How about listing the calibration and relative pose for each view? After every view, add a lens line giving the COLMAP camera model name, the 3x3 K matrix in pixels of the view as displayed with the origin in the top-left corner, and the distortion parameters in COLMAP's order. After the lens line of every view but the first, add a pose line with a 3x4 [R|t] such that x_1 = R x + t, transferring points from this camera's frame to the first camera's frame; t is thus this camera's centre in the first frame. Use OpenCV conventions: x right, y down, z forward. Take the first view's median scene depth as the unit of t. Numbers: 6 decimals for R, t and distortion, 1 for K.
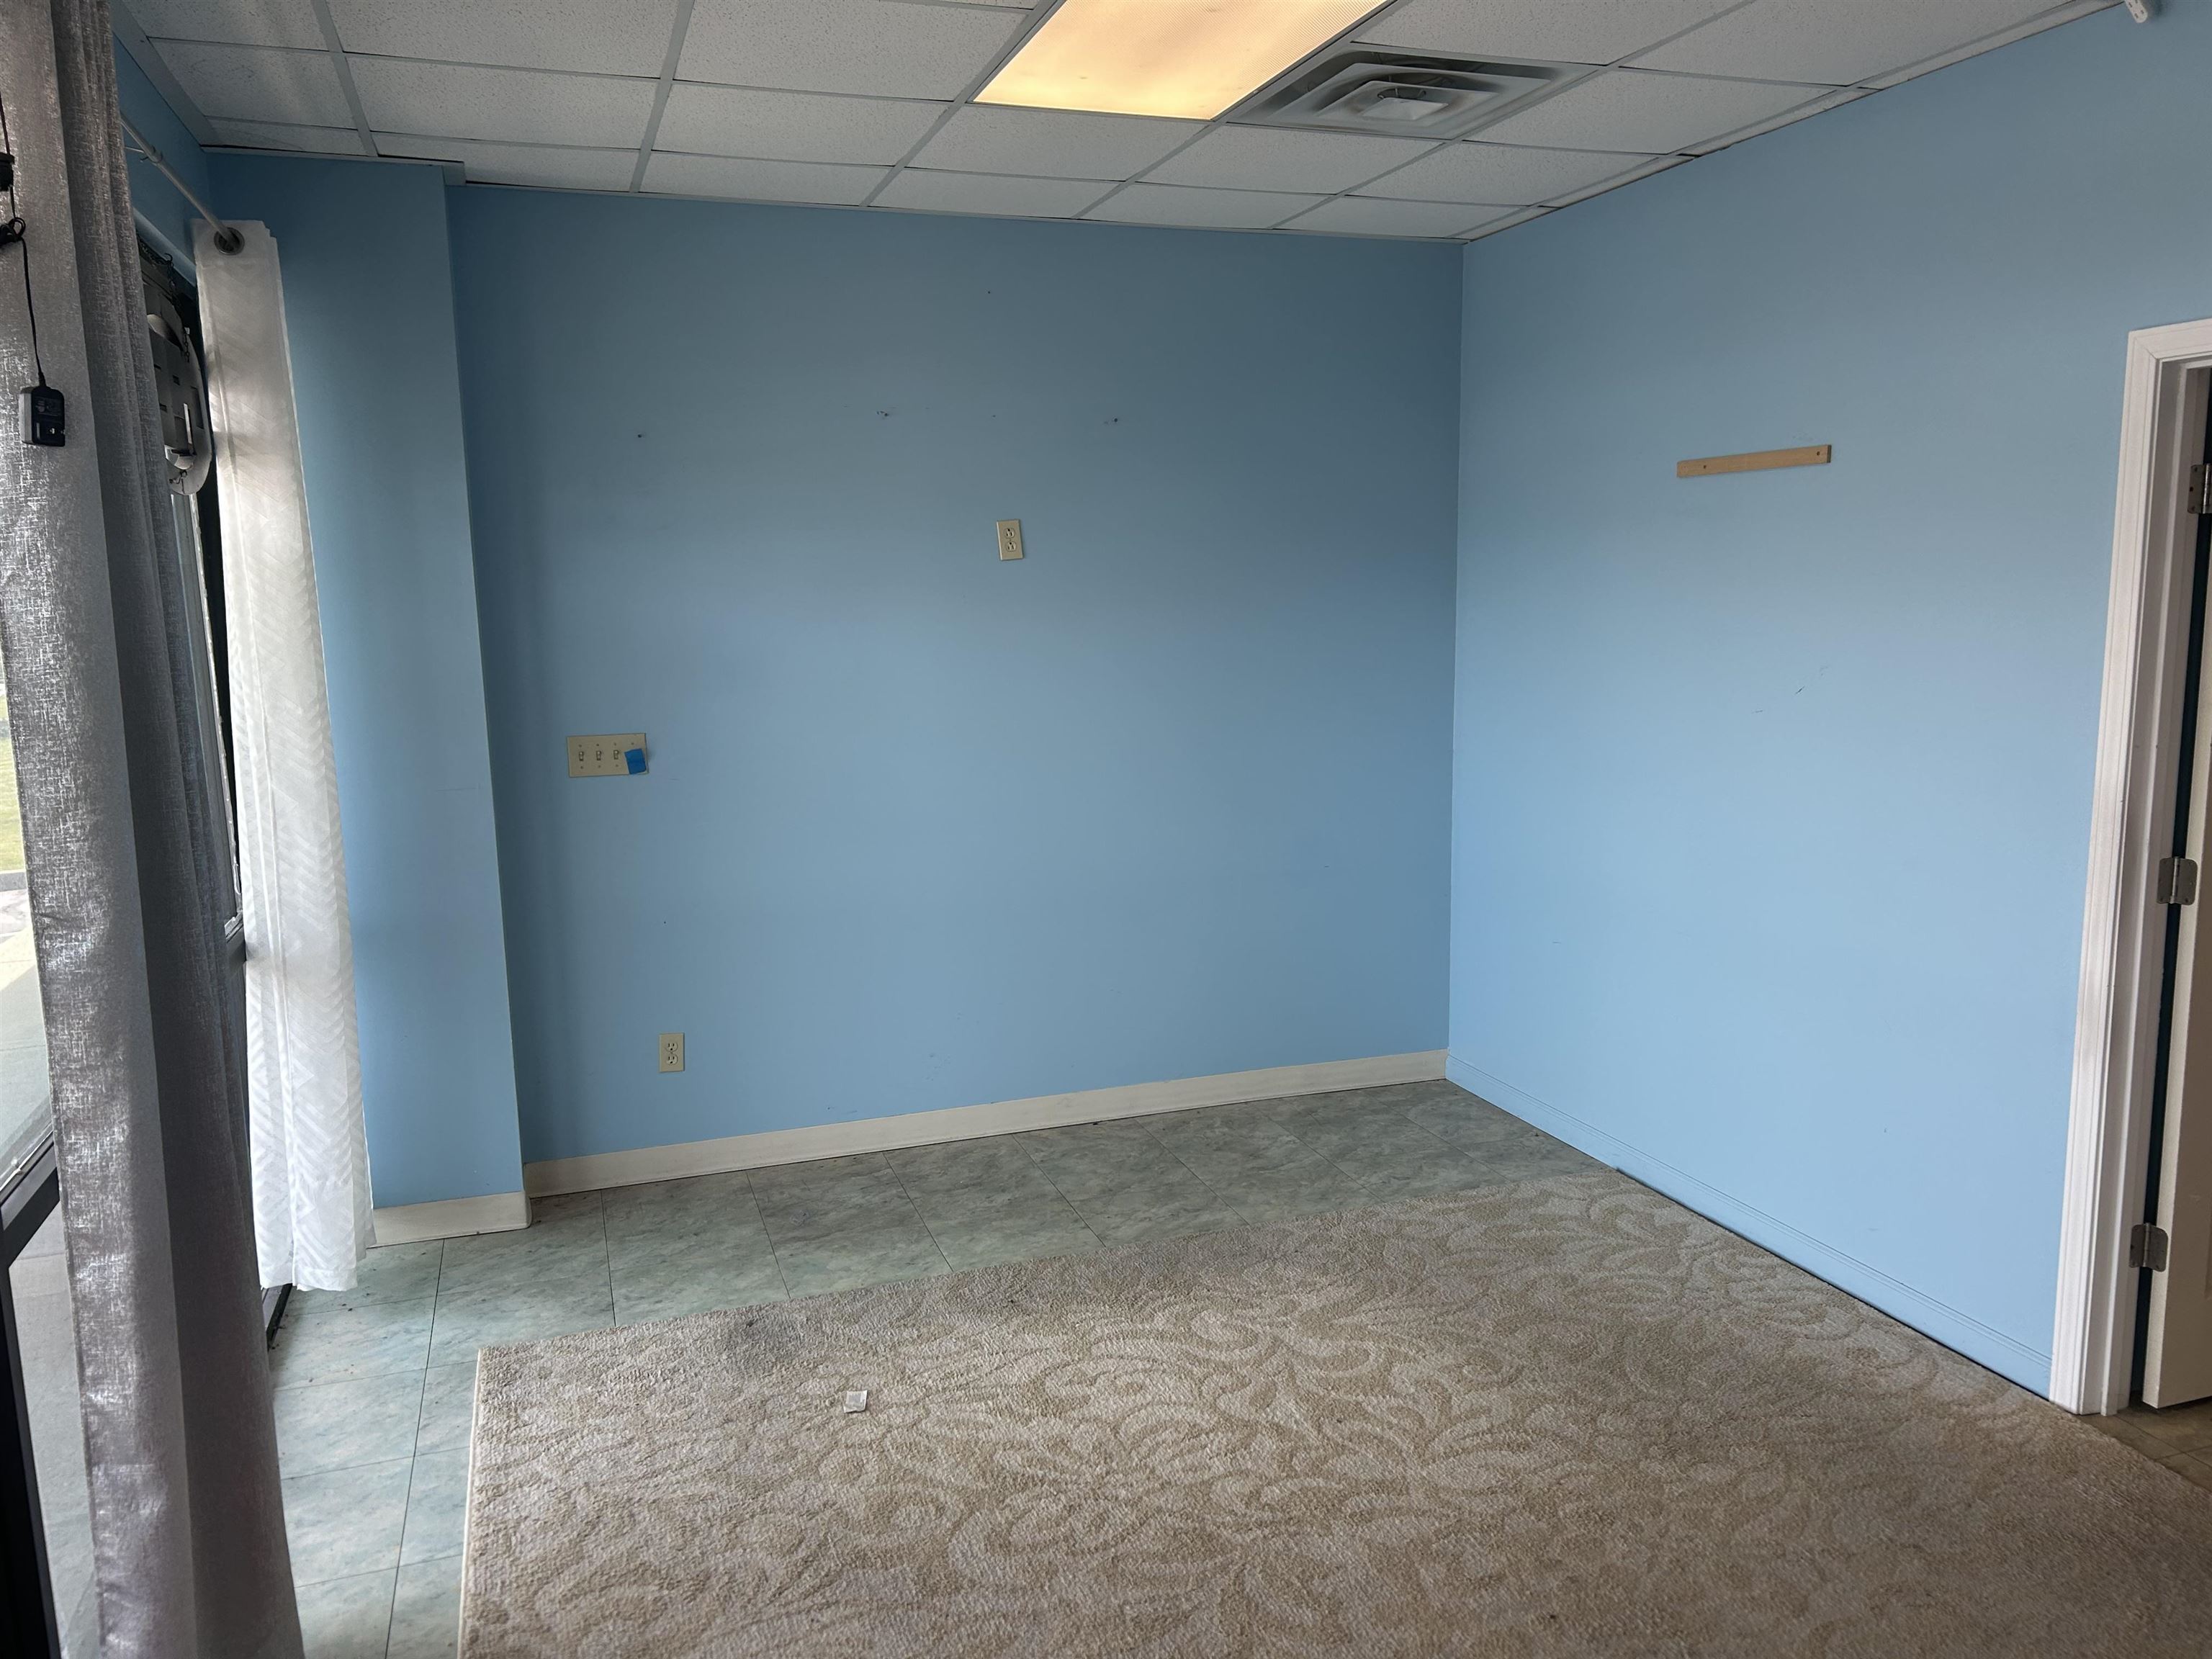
lens RADIAL K [[1659.1, 0, 1105.5], [0, 1659.1, 832.0], [0, 0, 1]] dist [0.025112, -0.024155]
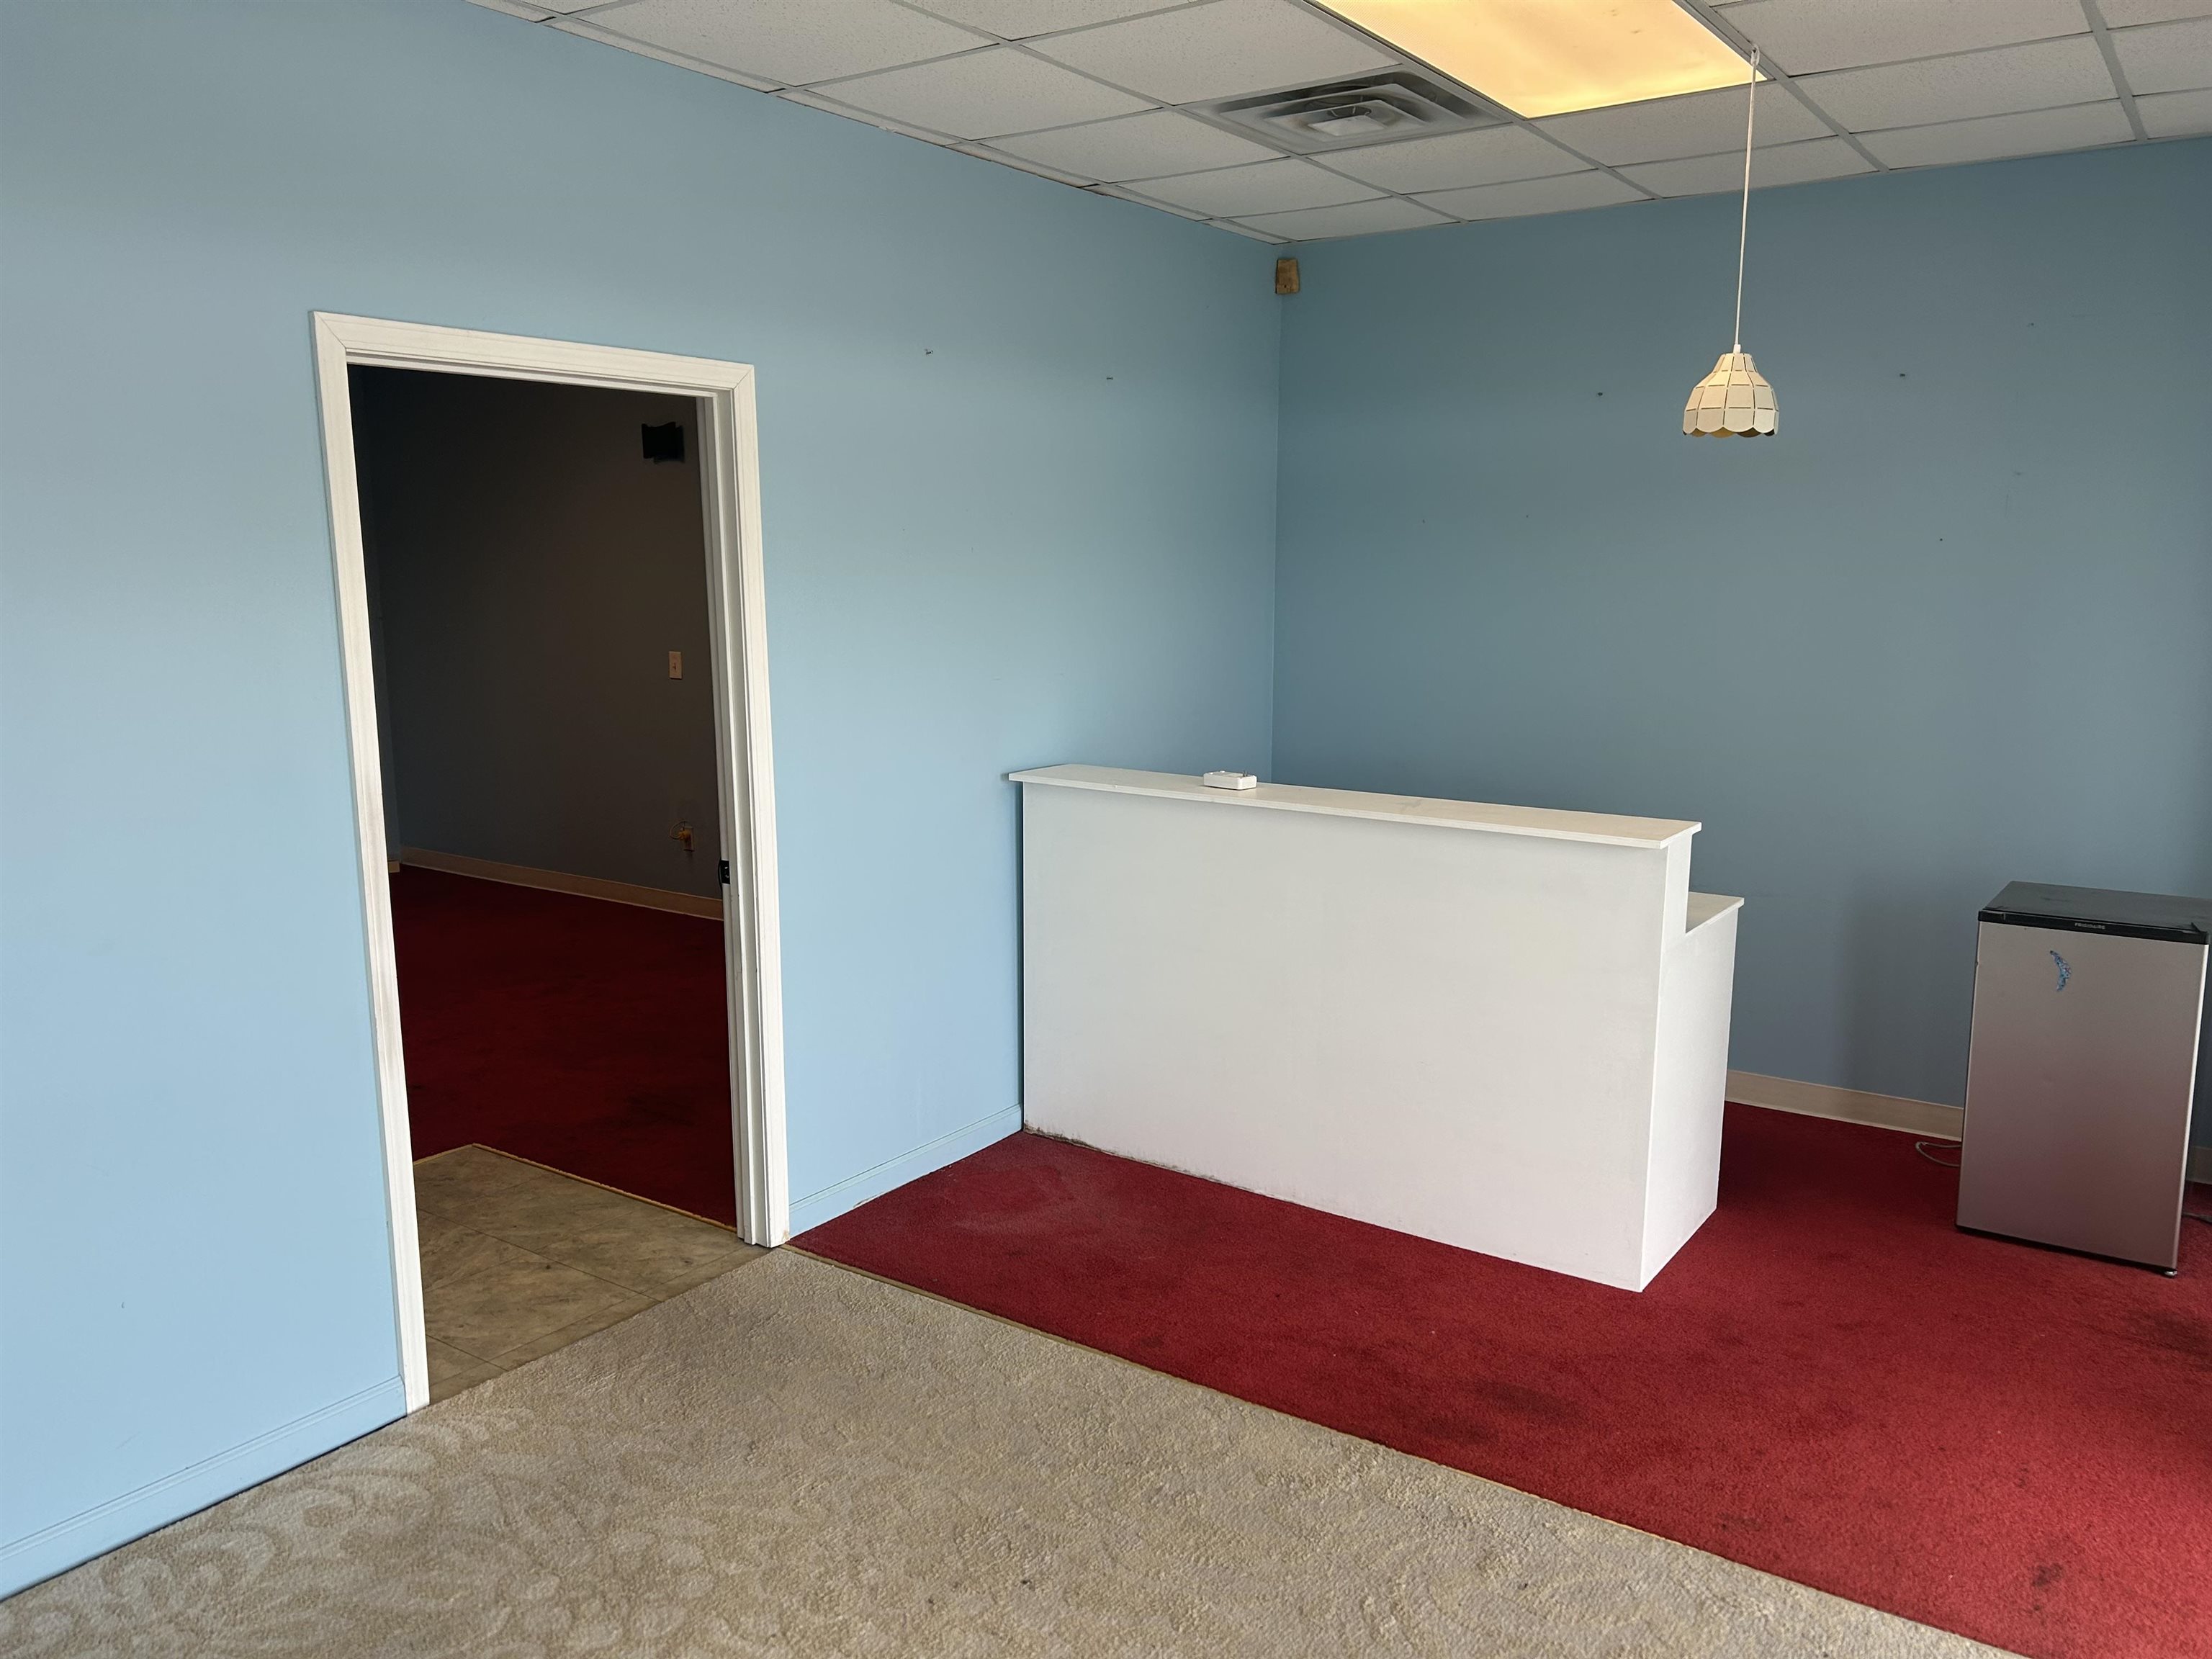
lens RADIAL K [[1659.1, 0, 1103.7], [0, 1659.1, 830.4], [0, 0, 1]] dist [0.025112, -0.024155]
pose [[-0.581491, -0.115513, 0.805311, -0.438726], [0.139045, 0.961193, 0.238272, -0.172943], [-0.801583, 0.250527, -0.542864, 1.156160]]
